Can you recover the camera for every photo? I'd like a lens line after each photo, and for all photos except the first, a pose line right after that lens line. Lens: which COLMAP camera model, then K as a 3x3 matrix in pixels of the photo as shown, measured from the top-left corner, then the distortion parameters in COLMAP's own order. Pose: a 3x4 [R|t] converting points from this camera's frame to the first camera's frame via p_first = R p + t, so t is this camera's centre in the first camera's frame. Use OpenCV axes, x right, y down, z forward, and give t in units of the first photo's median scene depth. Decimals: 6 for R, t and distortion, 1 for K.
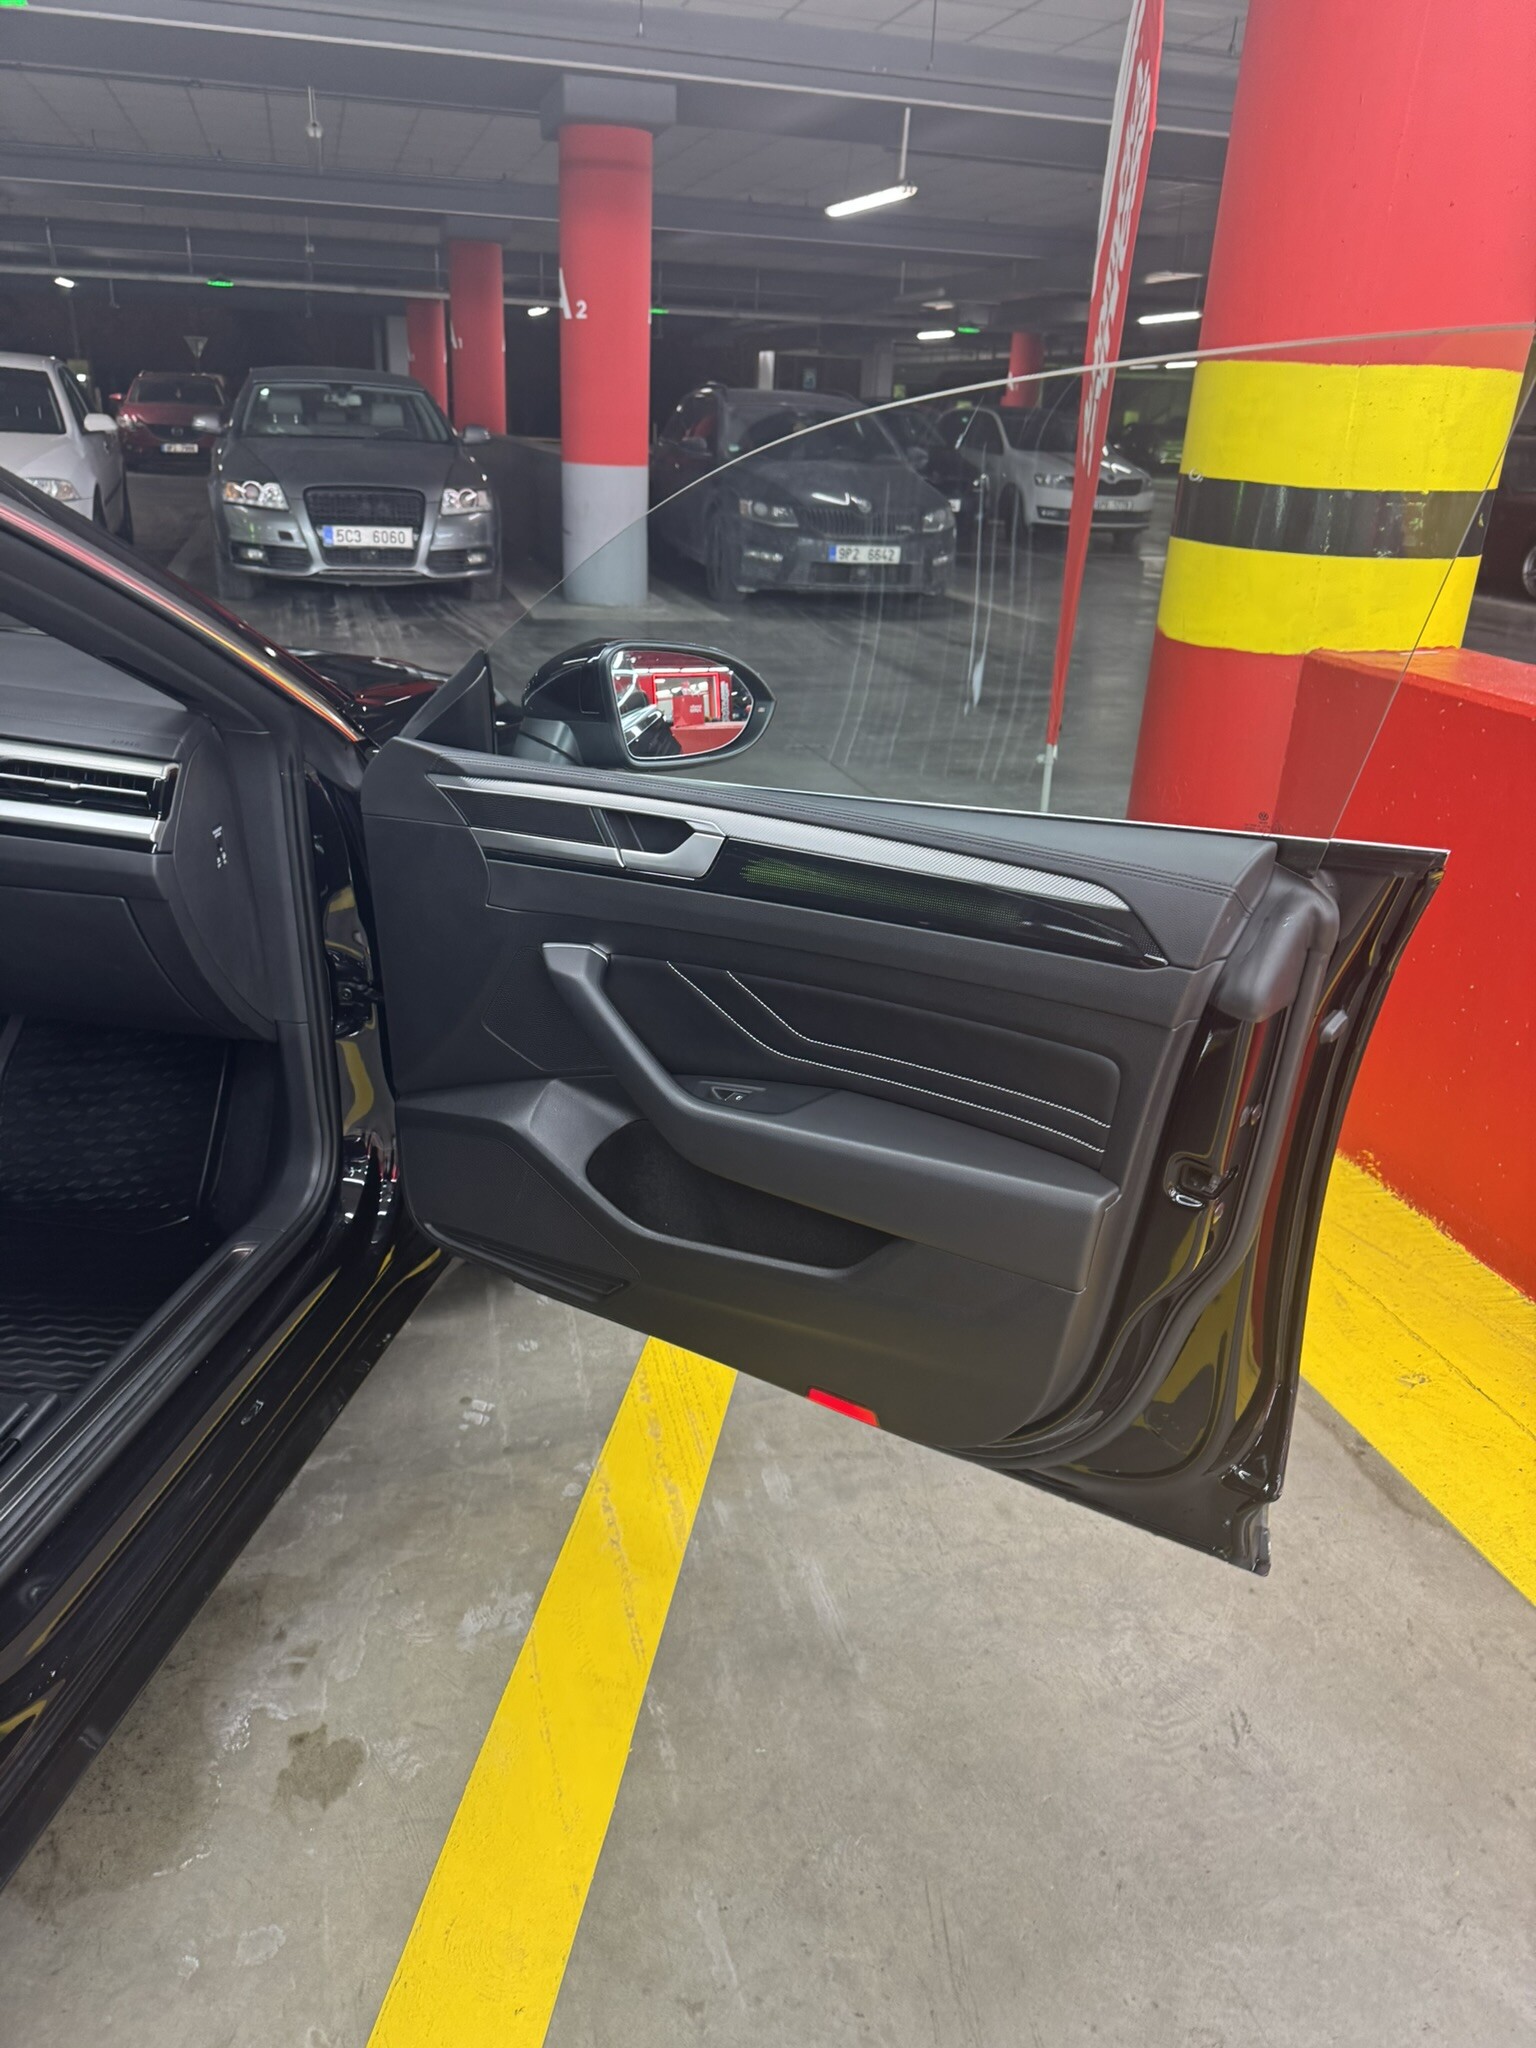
lens RADIAL K [[1453.1, 0, 768.0], [0, 1453.1, 1024.0], [0, 0, 1]] dist [0.050820, -0.061746]
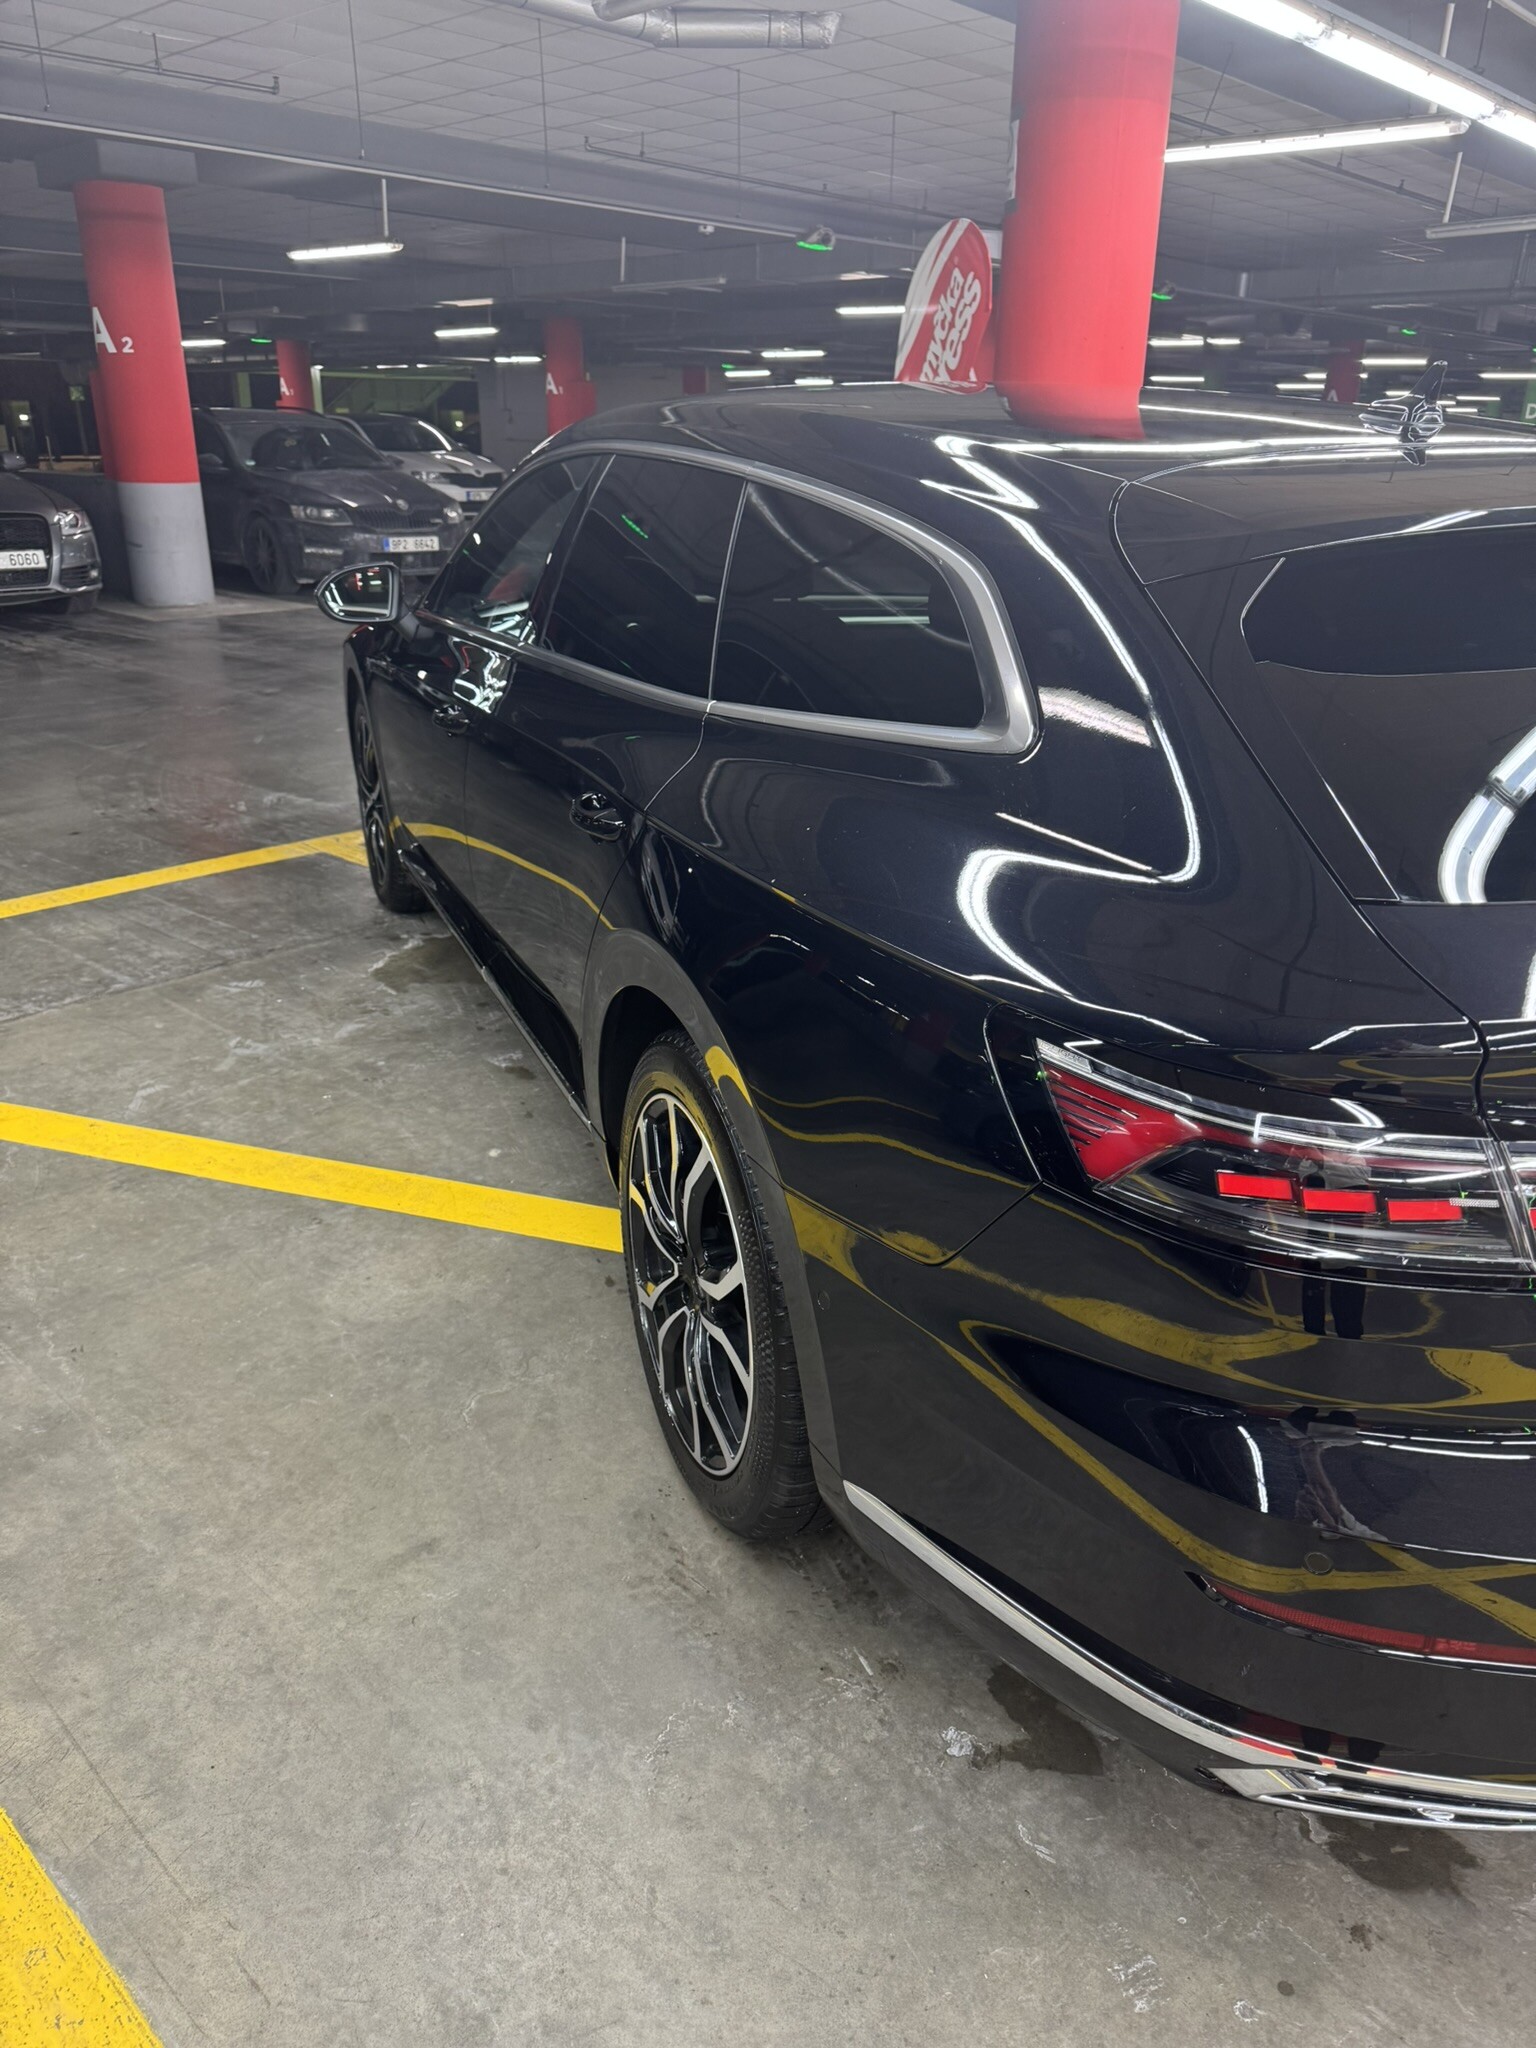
lens RADIAL K [[1410.2, 0, 784.4], [0, 1410.2, 1047.0], [0, 0, 1]] dist [-0.003456, 0.003945]
pose [[0.852211, -0.238970, 0.465436, -0.353590], [0.223053, 0.970647, 0.089952, 0.052972], [-0.473270, 0.027158, 0.880499, -0.185849]]
